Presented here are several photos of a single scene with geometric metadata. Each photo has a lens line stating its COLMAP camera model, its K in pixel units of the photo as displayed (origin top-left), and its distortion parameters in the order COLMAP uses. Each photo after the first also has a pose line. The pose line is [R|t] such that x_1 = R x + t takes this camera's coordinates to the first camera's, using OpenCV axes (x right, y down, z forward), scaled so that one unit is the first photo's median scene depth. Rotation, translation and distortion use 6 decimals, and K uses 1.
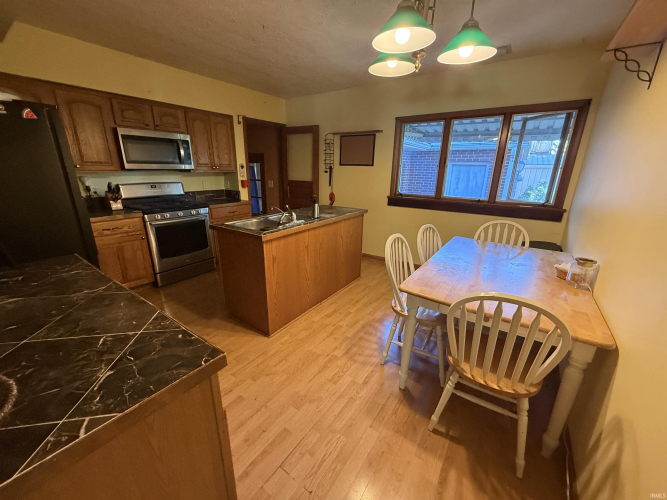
lens RADIAL K [[265.8, 0, 332.5], [0, 265.8, 251.4], [0, 0, 1]] dist [-0.008072, 0.000115]
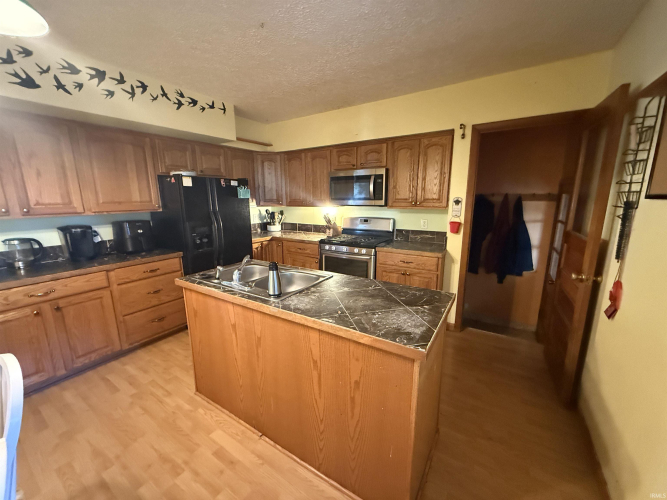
lens RADIAL K [[265.8, 0, 330.5], [0, 265.8, 249.6], [0, 0, 1]] dist [-0.008072, 0.000115]
pose [[0.041619, 0.177715, -0.983202, 0.372841], [-0.289763, 0.943909, 0.158347, -0.262902], [0.956193, 0.278305, 0.090780, 0.802838]]
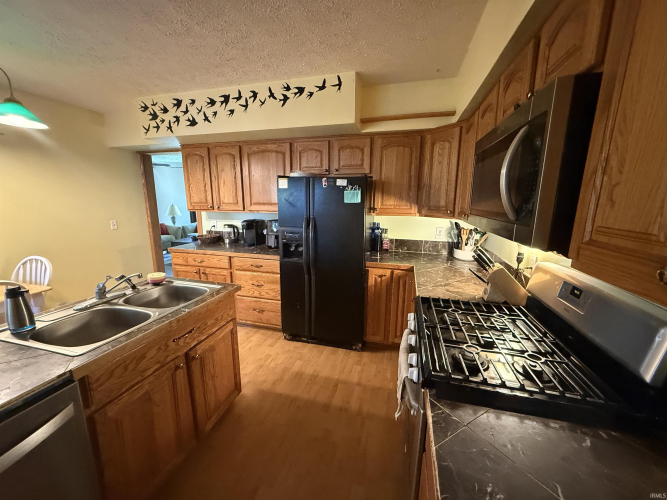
lens RADIAL K [[265.8, 0, 332.2], [0, 265.8, 251.1], [0, 0, 1]] dist [-0.008072, 0.000115]
pose [[-0.940946, 0.040938, -0.336073, -0.134103], [-0.123685, 0.882481, 0.453794, -0.355089], [0.315155, 0.468563, -0.825304, 1.050440]]
